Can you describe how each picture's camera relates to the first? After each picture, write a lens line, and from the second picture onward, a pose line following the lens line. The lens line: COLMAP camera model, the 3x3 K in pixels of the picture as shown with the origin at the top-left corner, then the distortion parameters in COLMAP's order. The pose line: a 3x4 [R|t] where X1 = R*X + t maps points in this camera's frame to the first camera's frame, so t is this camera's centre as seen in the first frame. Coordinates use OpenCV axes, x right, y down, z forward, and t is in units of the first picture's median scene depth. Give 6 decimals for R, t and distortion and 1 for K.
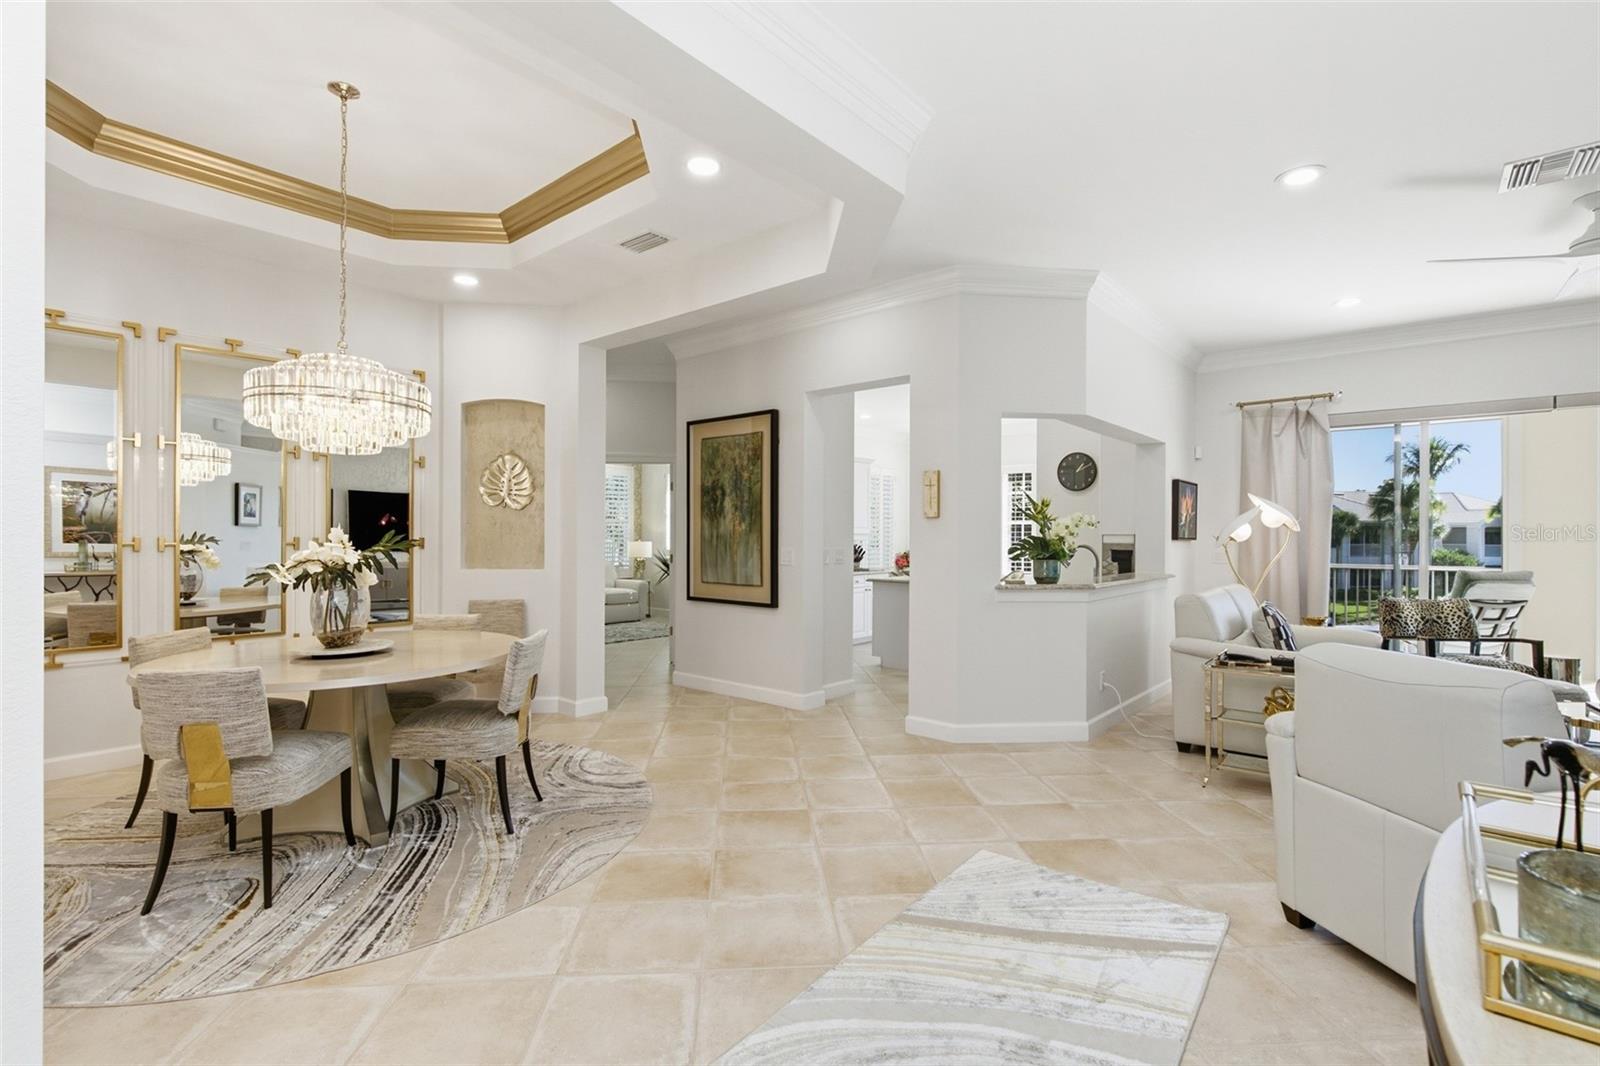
lens RADIAL K [[733.6, 0, 803.7], [0, 733.6, 534.2], [0, 0, 1]] dist [0.000016, 0.000710]
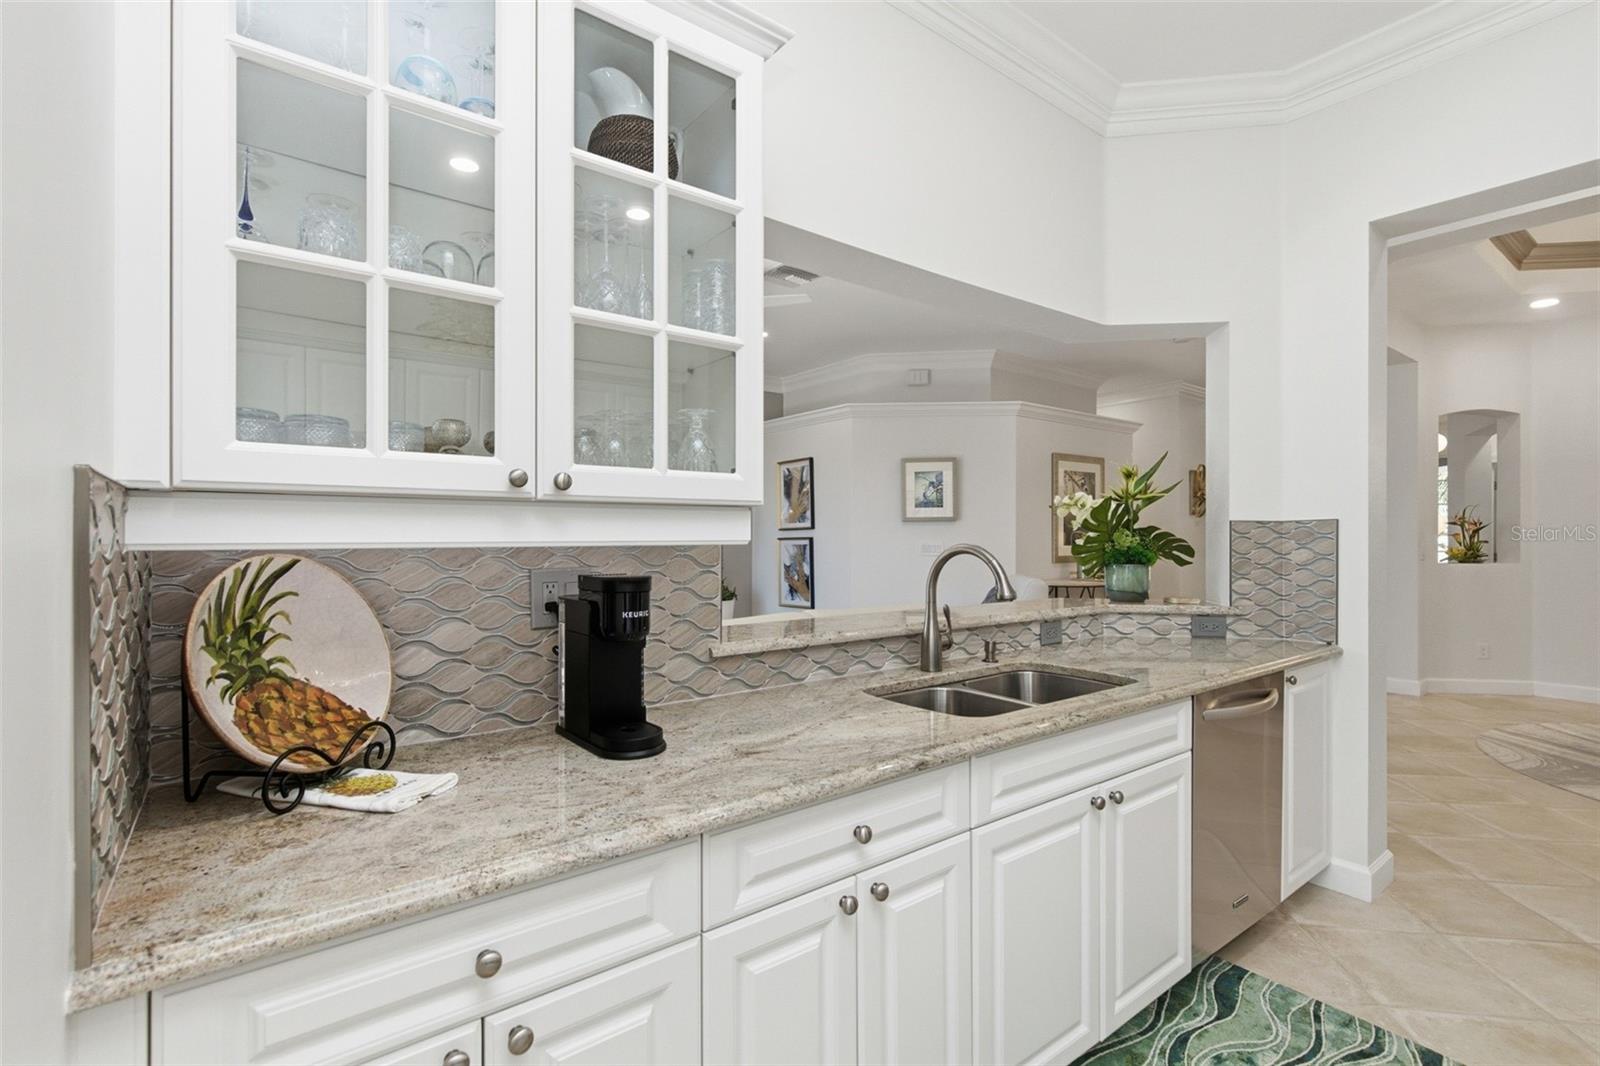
lens RADIAL K [[733.6, 0, 803.7], [0, 733.6, 534.2], [0, 0, 1]] dist [0.000016, 0.000710]
pose [[-0.978467, -0.007991, 0.206249, 0.420988], [-0.008045, 0.999967, 0.000578, 0.010402], [-0.206247, -0.001094, -0.978499, 1.490750]]
